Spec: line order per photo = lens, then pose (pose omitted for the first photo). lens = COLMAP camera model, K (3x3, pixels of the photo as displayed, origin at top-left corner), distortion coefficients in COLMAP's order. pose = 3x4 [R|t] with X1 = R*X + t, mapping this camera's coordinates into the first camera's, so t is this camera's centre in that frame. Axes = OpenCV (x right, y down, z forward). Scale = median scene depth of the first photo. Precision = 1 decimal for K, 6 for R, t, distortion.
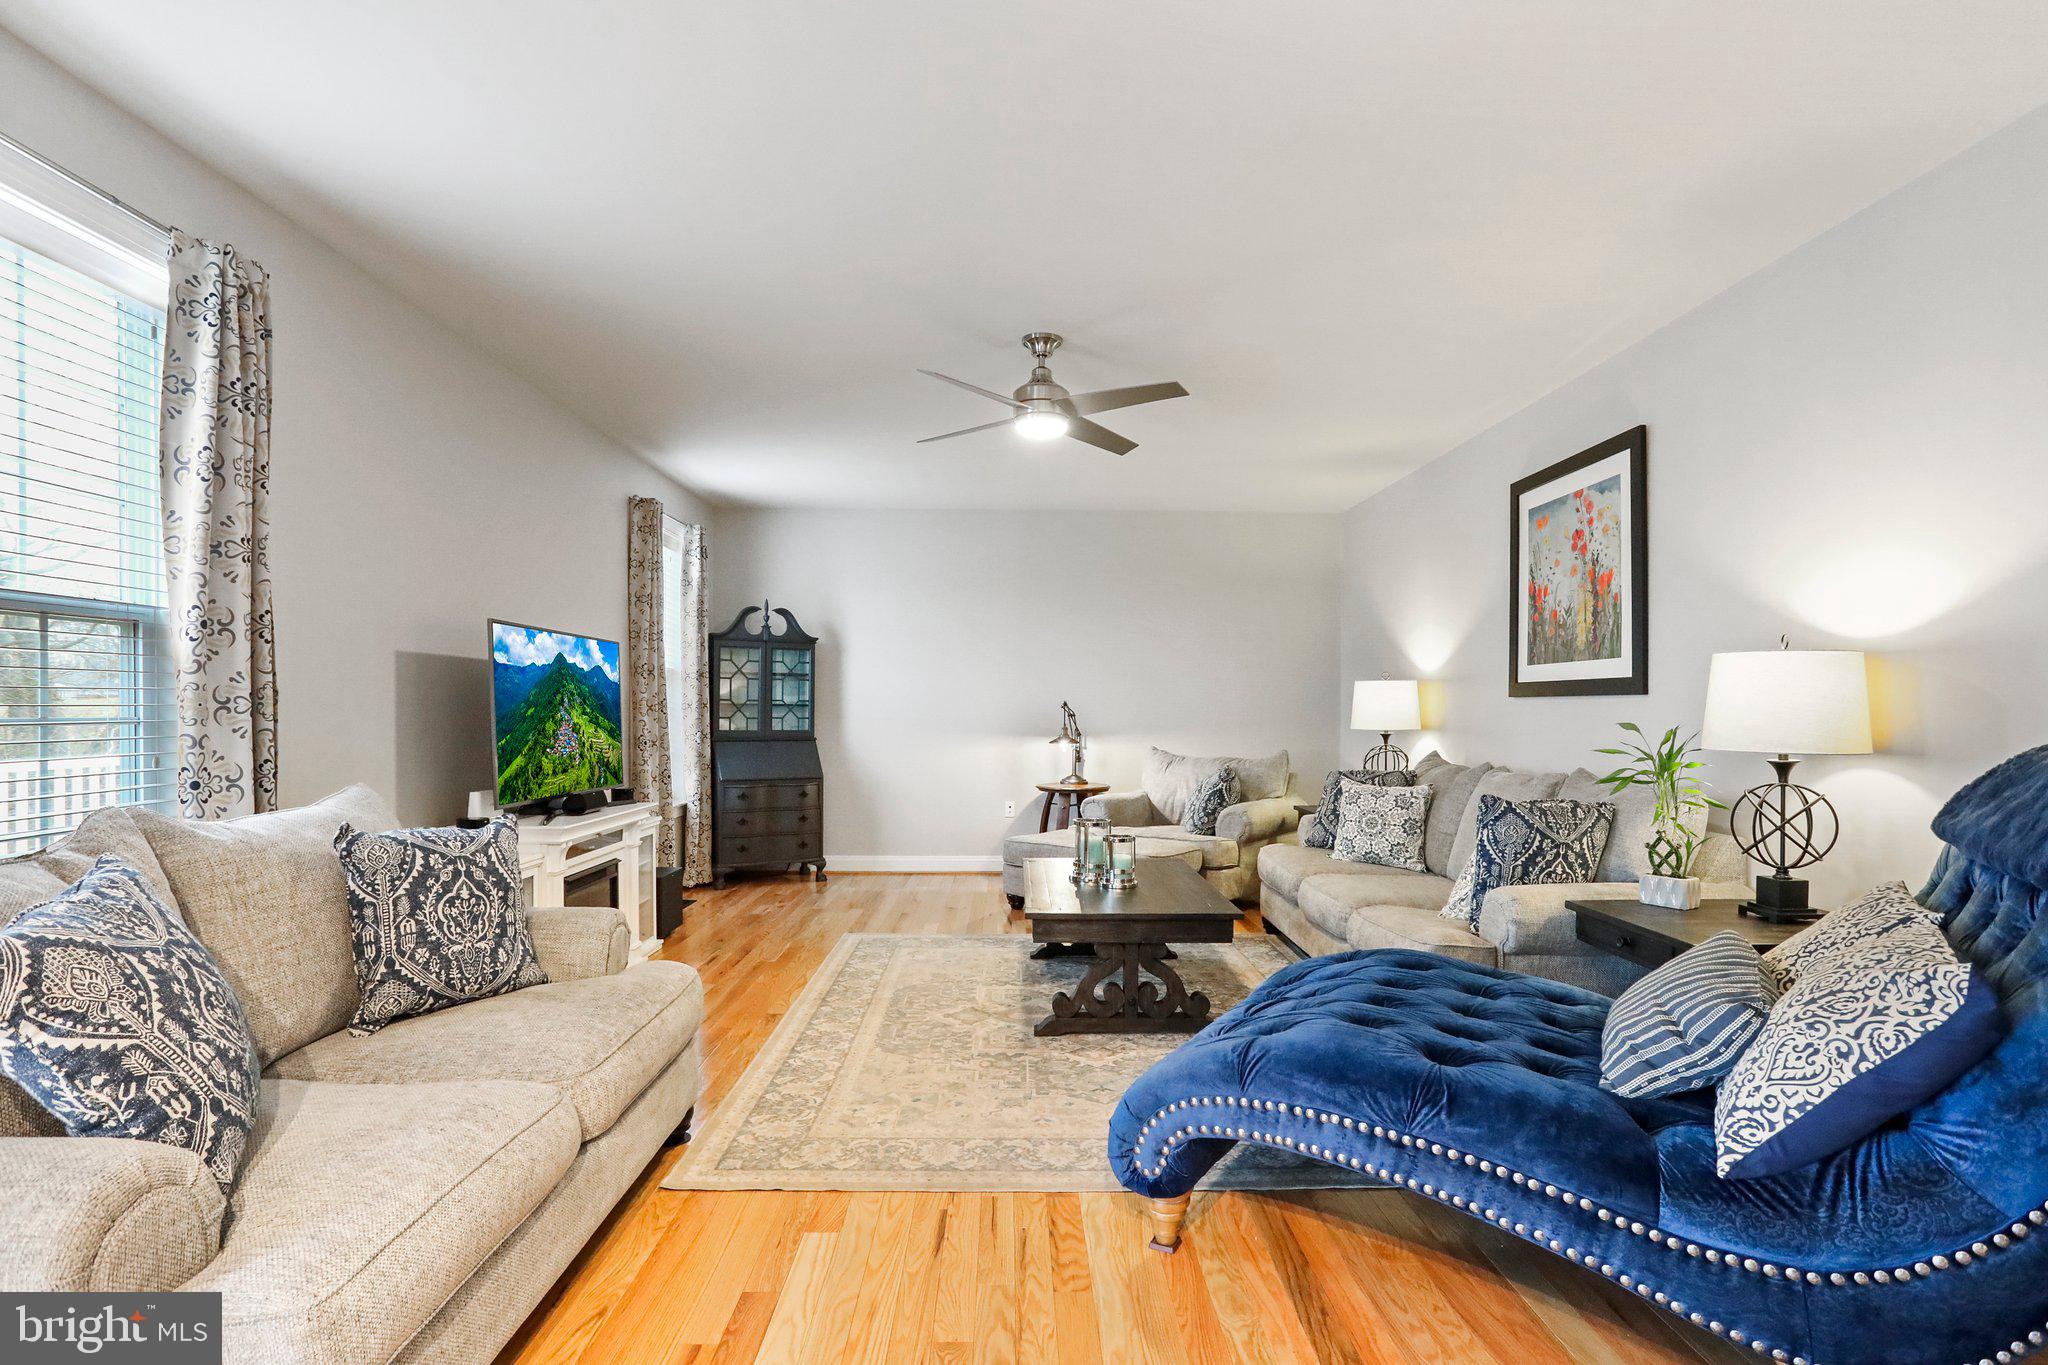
lens RADIAL K [[981.8, 0, 1019.8], [0, 981.8, 758.5], [0, 0, 1]] dist [-0.045678, 0.035687]
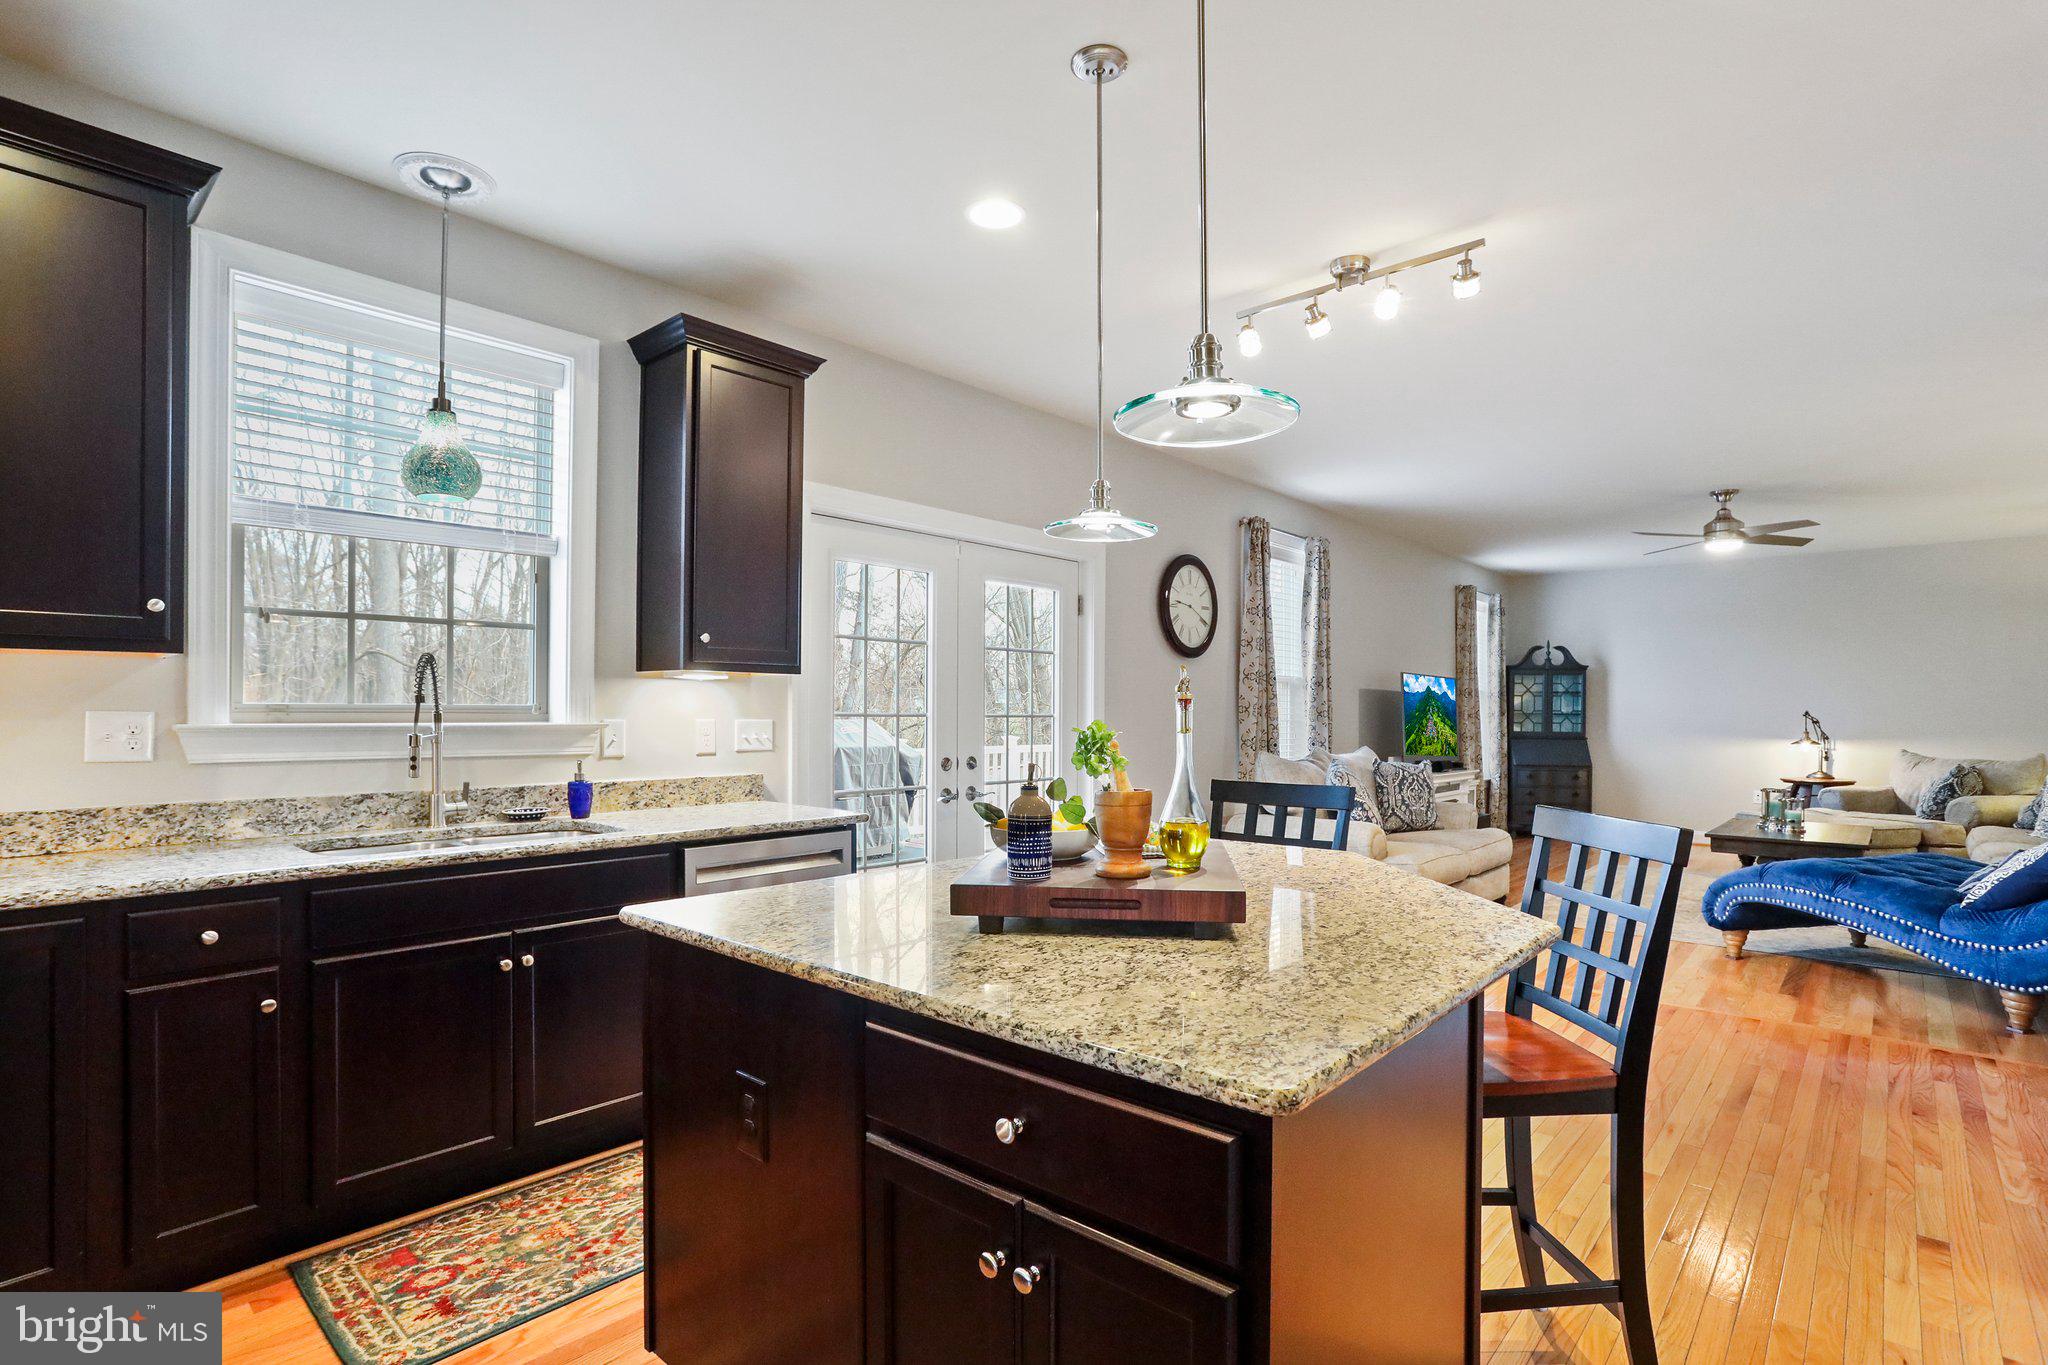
lens RADIAL K [[1011.3, 0, 1028.2], [0, 1011.3, 691.0], [0, 0, 1]] dist [-0.047481, 0.024256]
pose [[0.740023, -0.015746, -0.672397, 0.175307], [-0.036382, 0.997325, -0.063397, 0.034832], [0.671597, 0.071378, 0.737471, -0.639596]]
